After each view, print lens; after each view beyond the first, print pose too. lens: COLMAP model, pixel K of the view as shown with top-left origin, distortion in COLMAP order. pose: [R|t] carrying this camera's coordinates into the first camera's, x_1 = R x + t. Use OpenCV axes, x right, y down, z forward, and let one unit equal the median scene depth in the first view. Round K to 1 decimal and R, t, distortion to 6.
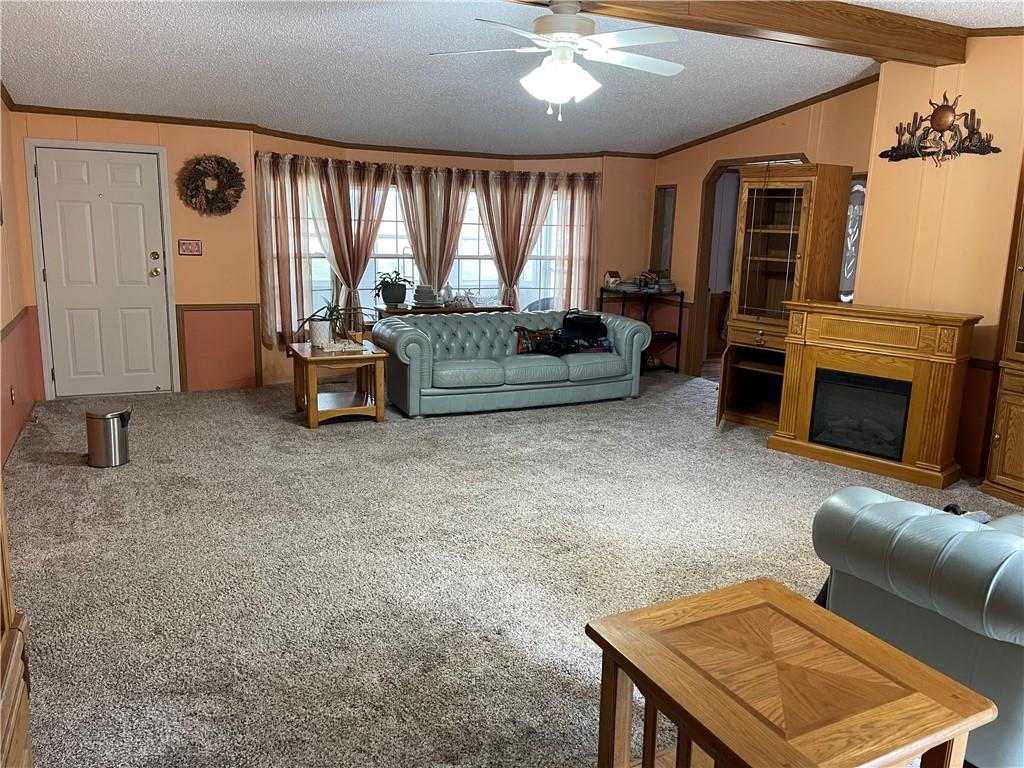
lens RADIAL K [[769.4, 0, 514.6], [0, 769.4, 383.3], [0, 0, 1]] dist [0.065528, -0.041564]
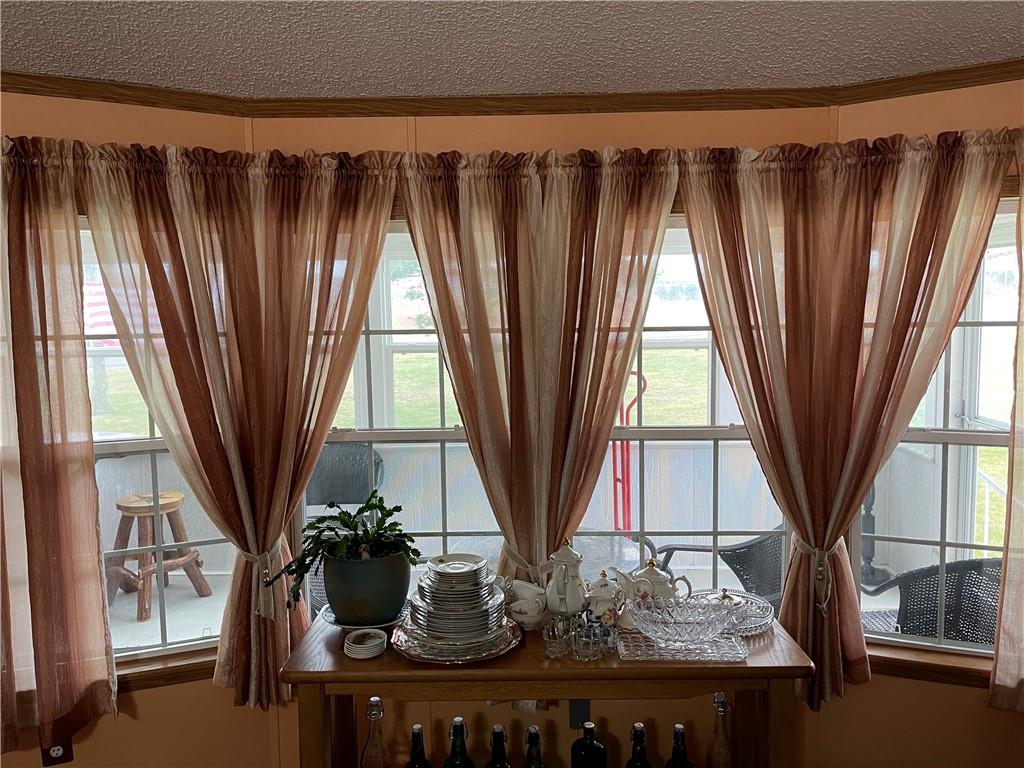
lens RADIAL K [[769.4, 0, 506.7], [0, 769.4, 391.8], [0, 0, 1]] dist [0.065528, -0.041564]
pose [[0.885431, 0.000359, -0.464771, 0.026510], [-0.056545, 0.992655, -0.106955, -0.151874], [0.461319, 0.120981, 0.878947, 0.730929]]
